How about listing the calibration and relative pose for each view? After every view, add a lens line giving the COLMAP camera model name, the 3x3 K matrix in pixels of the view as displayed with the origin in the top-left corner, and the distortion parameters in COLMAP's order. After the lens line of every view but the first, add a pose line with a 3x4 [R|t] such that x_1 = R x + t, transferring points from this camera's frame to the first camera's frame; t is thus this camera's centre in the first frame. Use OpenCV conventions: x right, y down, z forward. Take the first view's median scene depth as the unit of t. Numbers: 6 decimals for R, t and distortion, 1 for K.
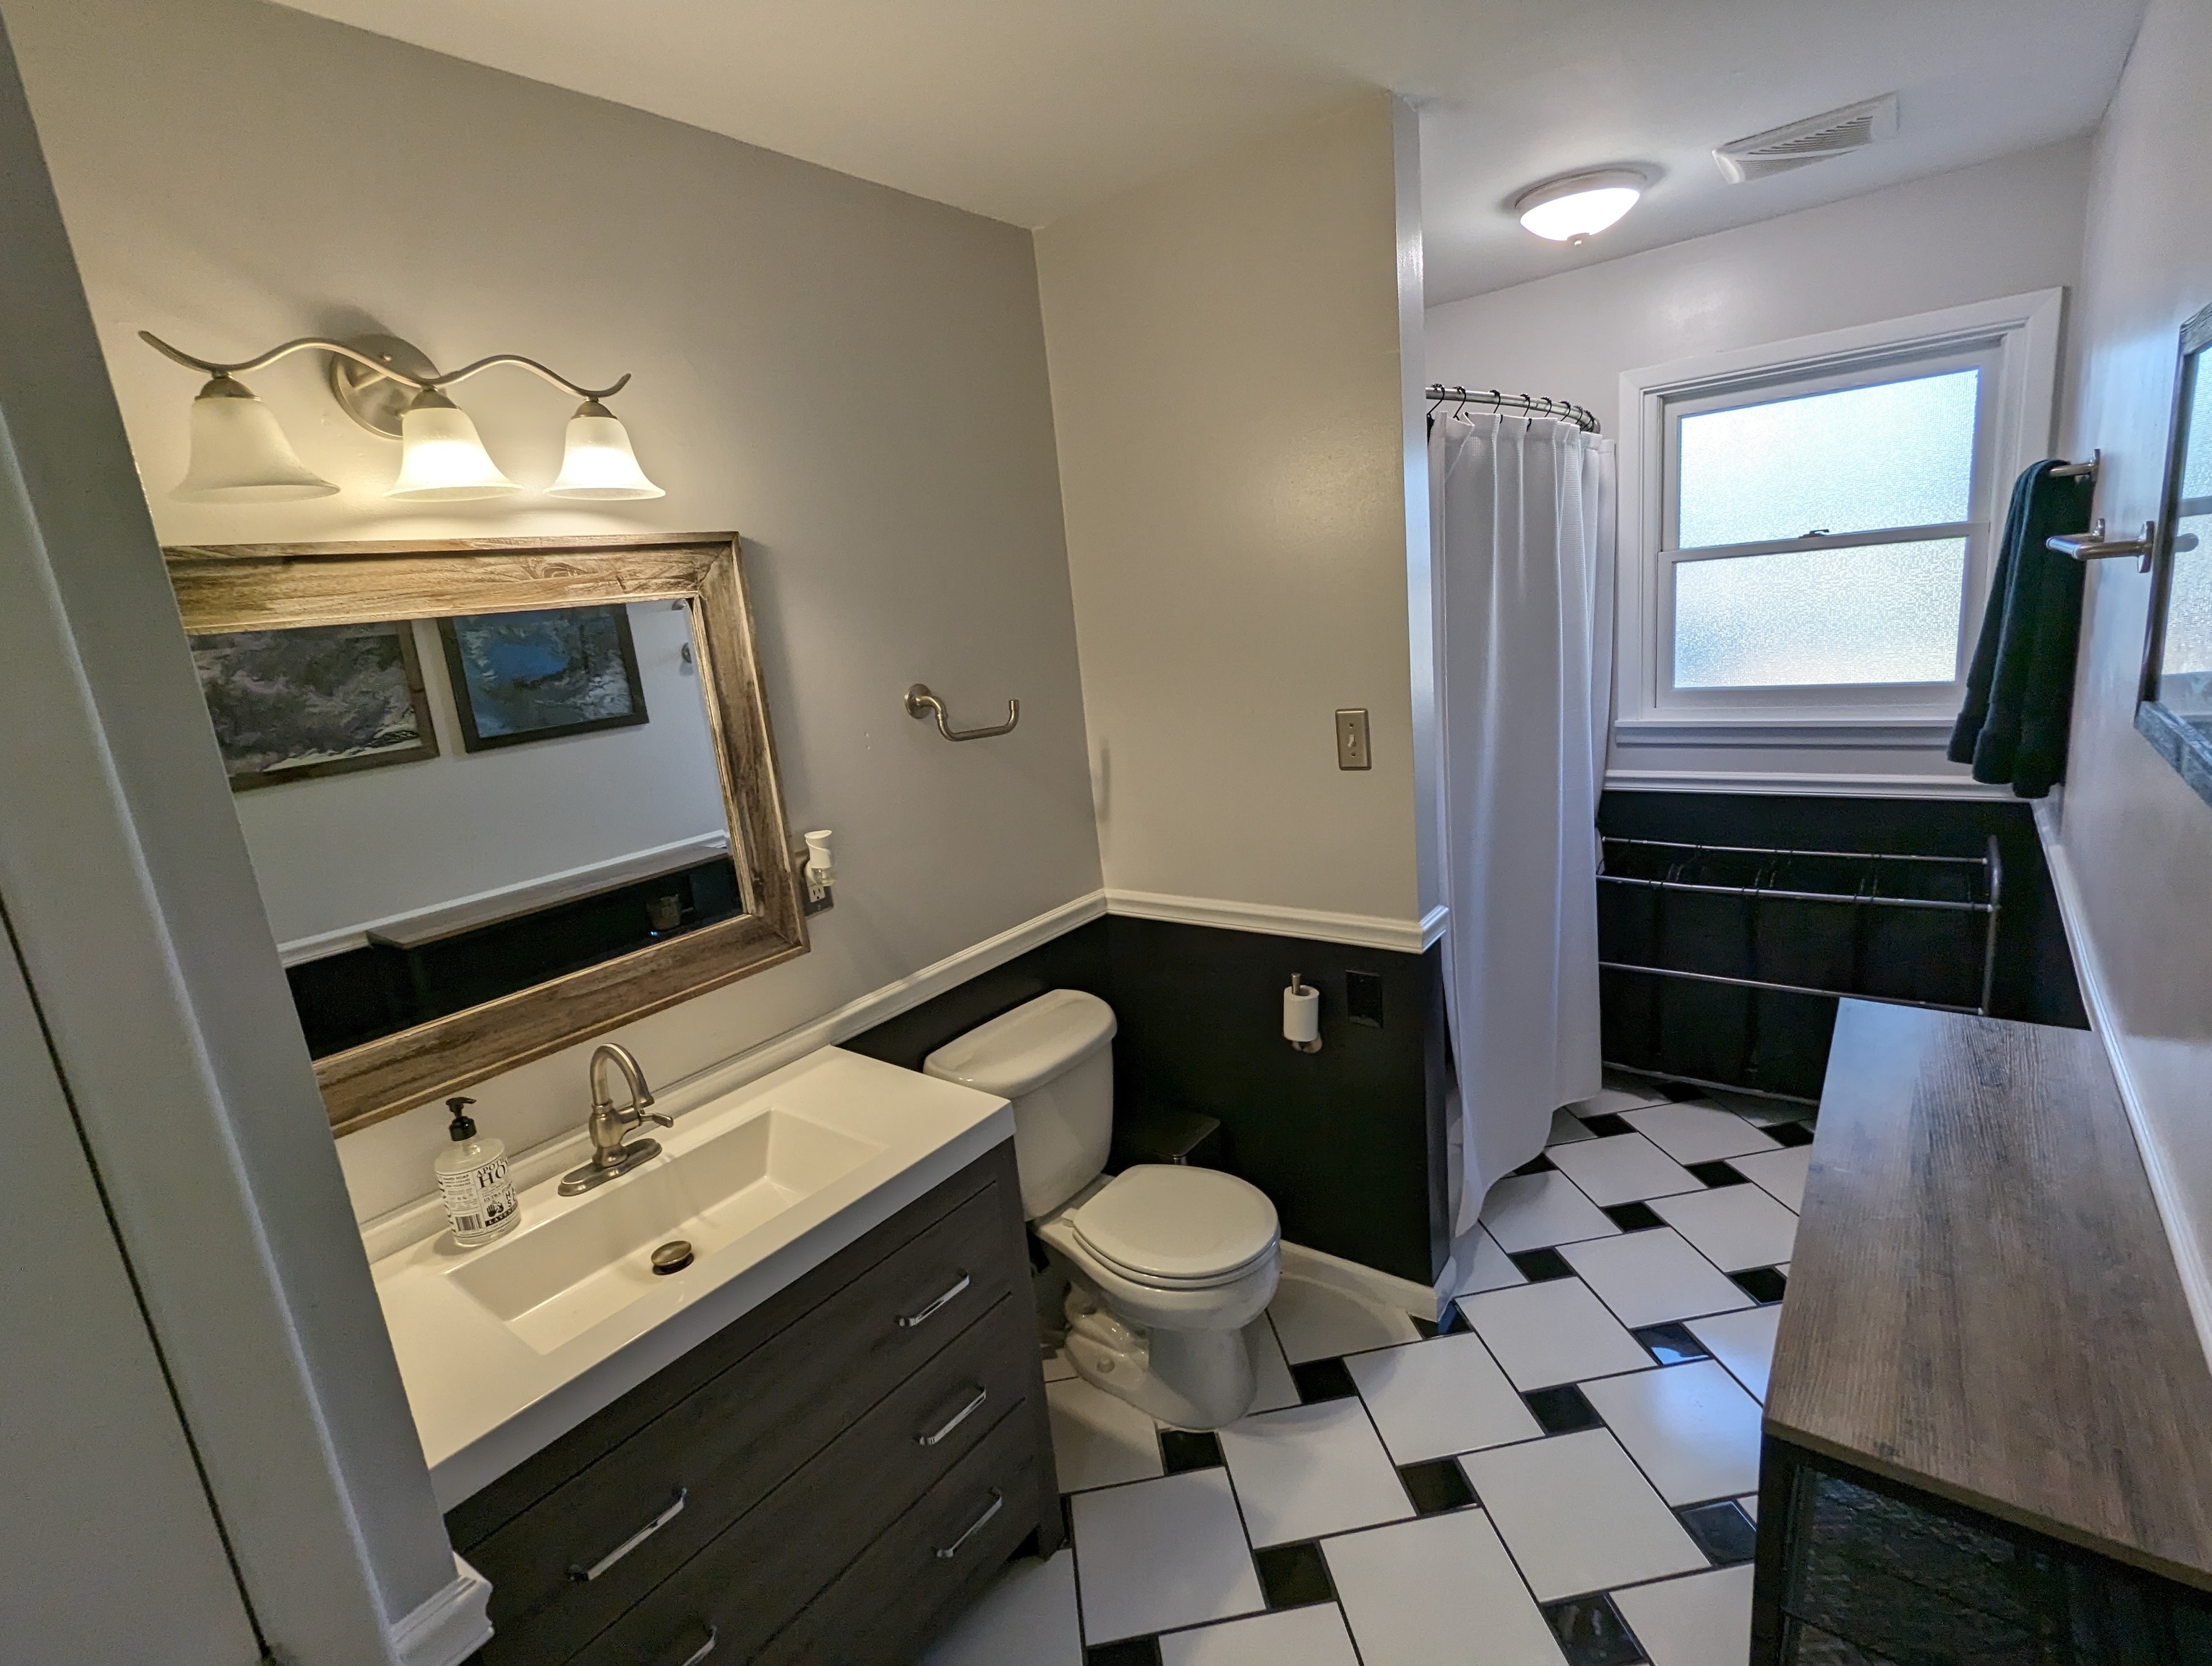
lens RADIAL K [[1055.1, 0, 1110.5], [0, 1055.1, 832.6], [0, 0, 1]] dist [-0.001071, 0.002742]
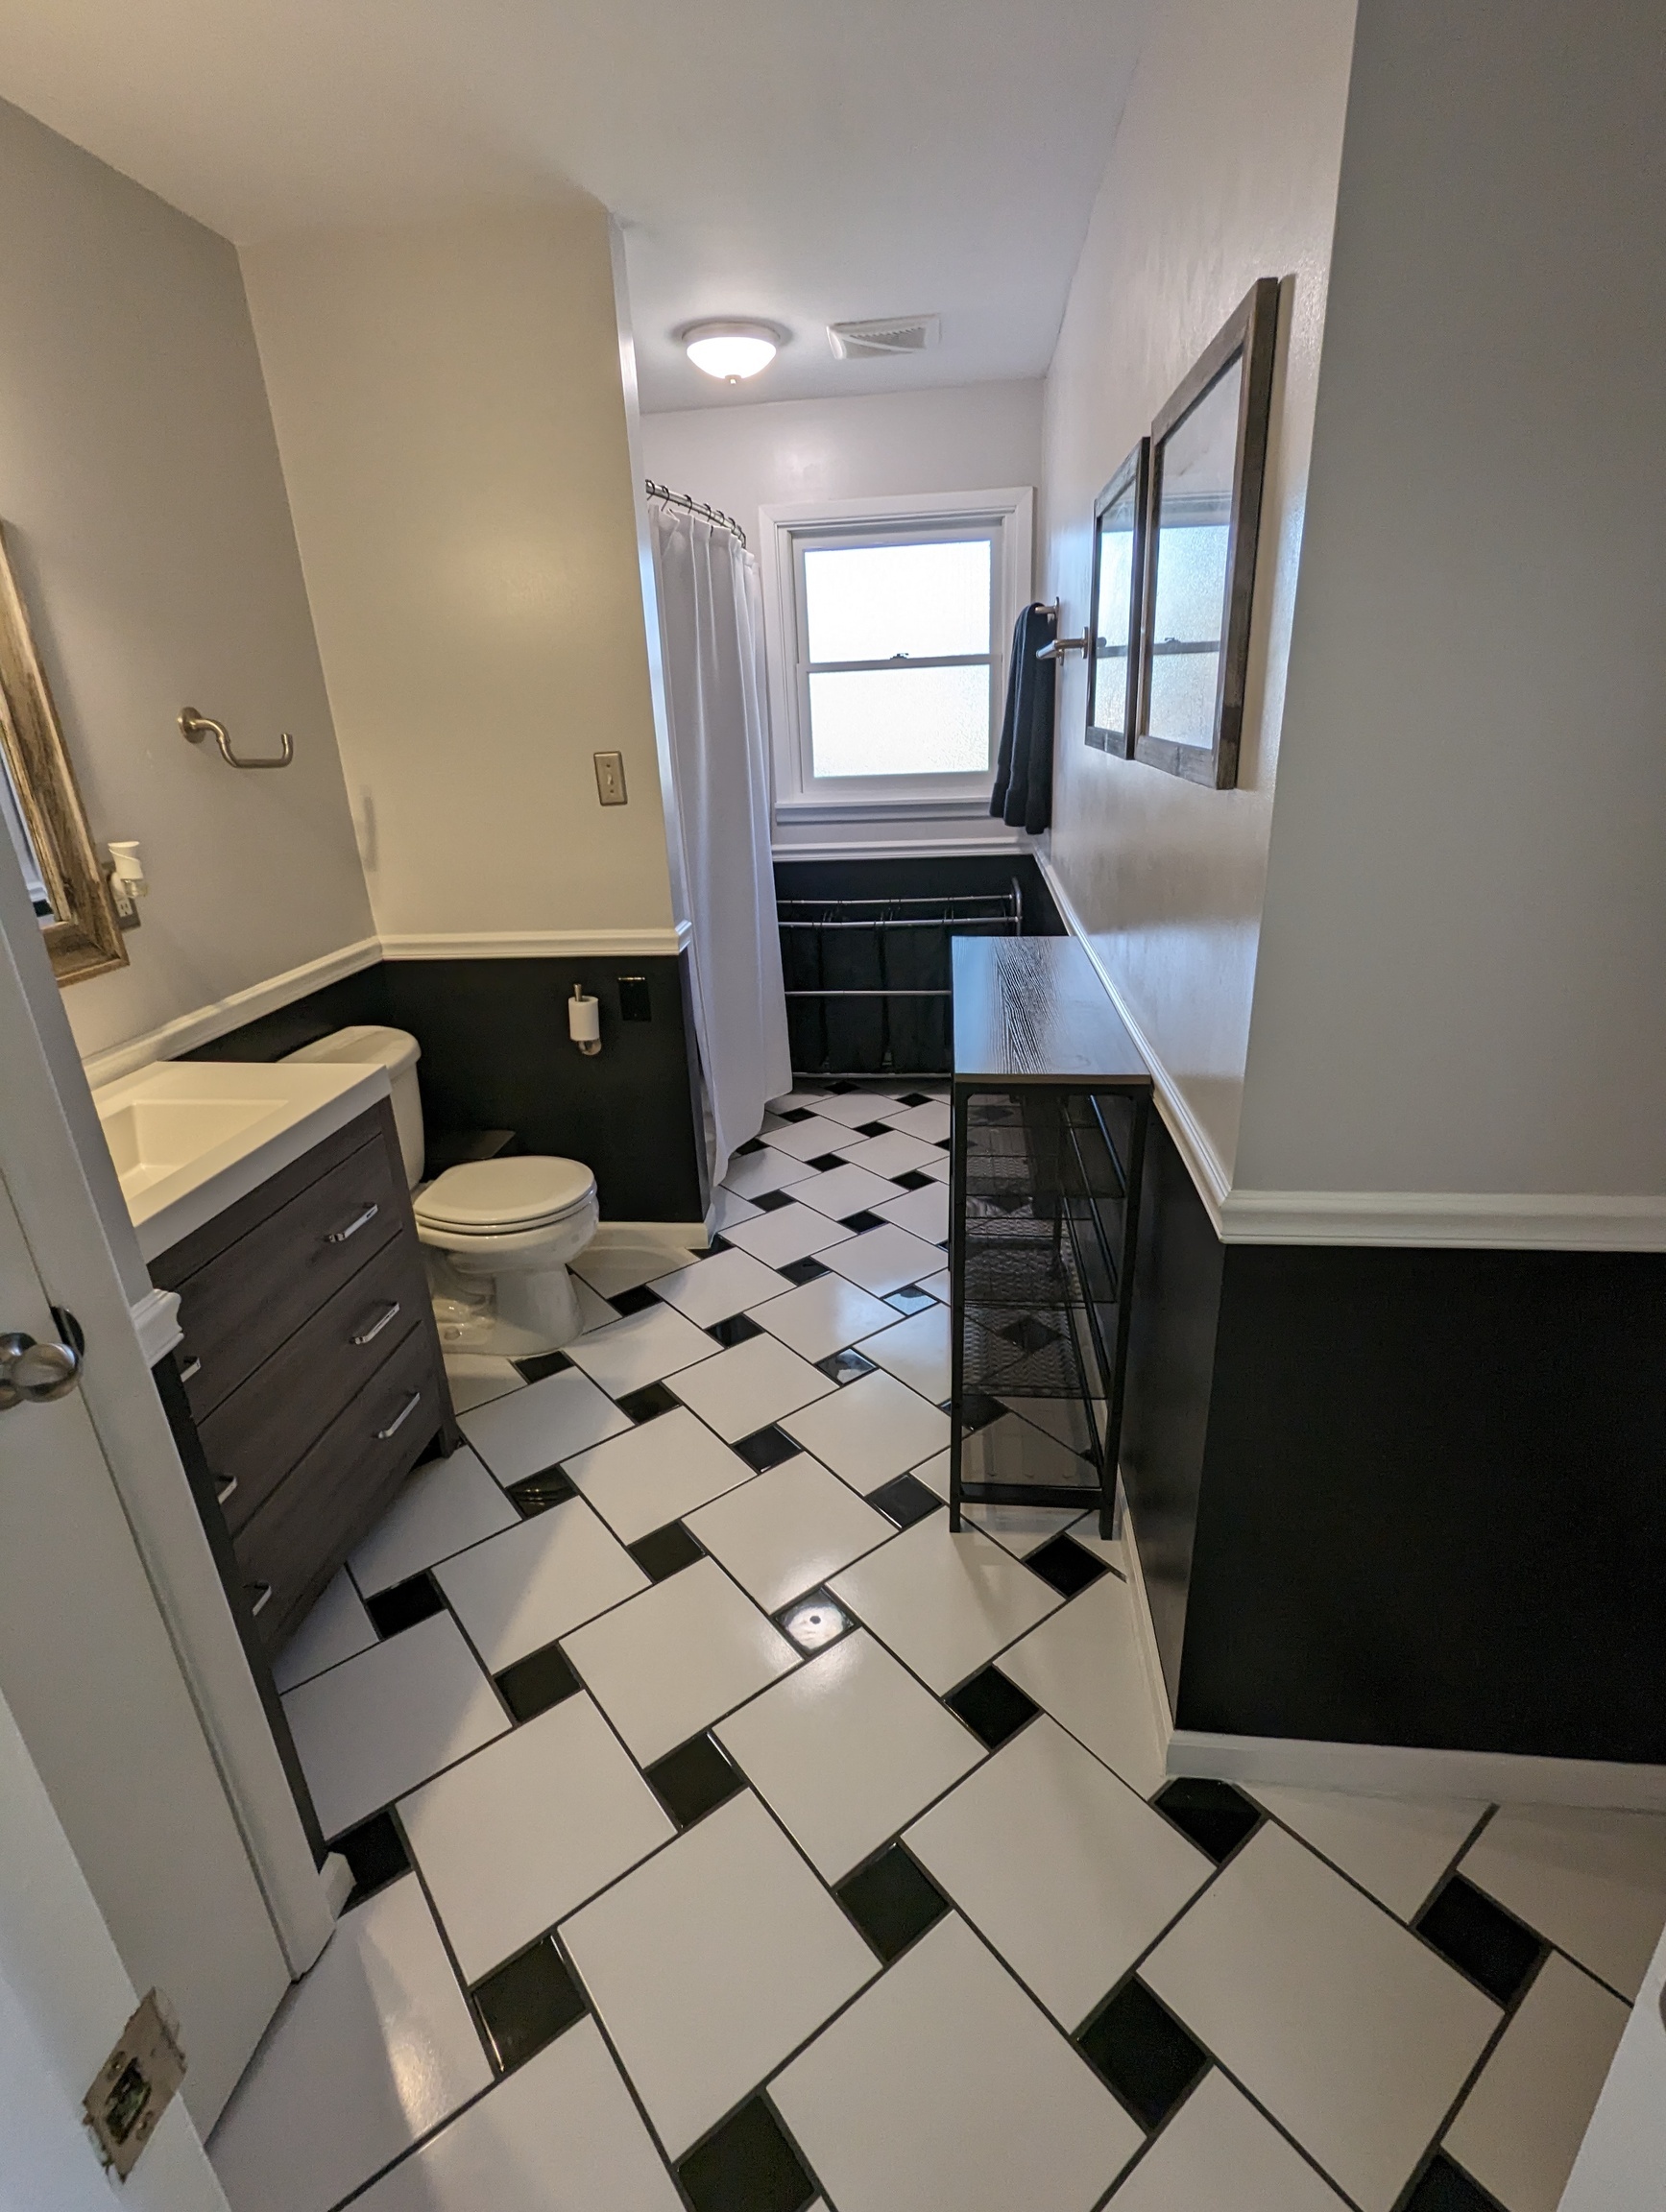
lens RADIAL K [[1055.1, 0, 833.6], [0, 1055.1, 1107.0], [0, 0, 1]] dist [-0.001071, 0.002742]
pose [[0.854780, -0.126460, 0.503347, -0.196698], [0.072736, 0.989478, 0.125074, 0.143187], [-0.513868, -0.070299, 0.854984, -0.185186]]
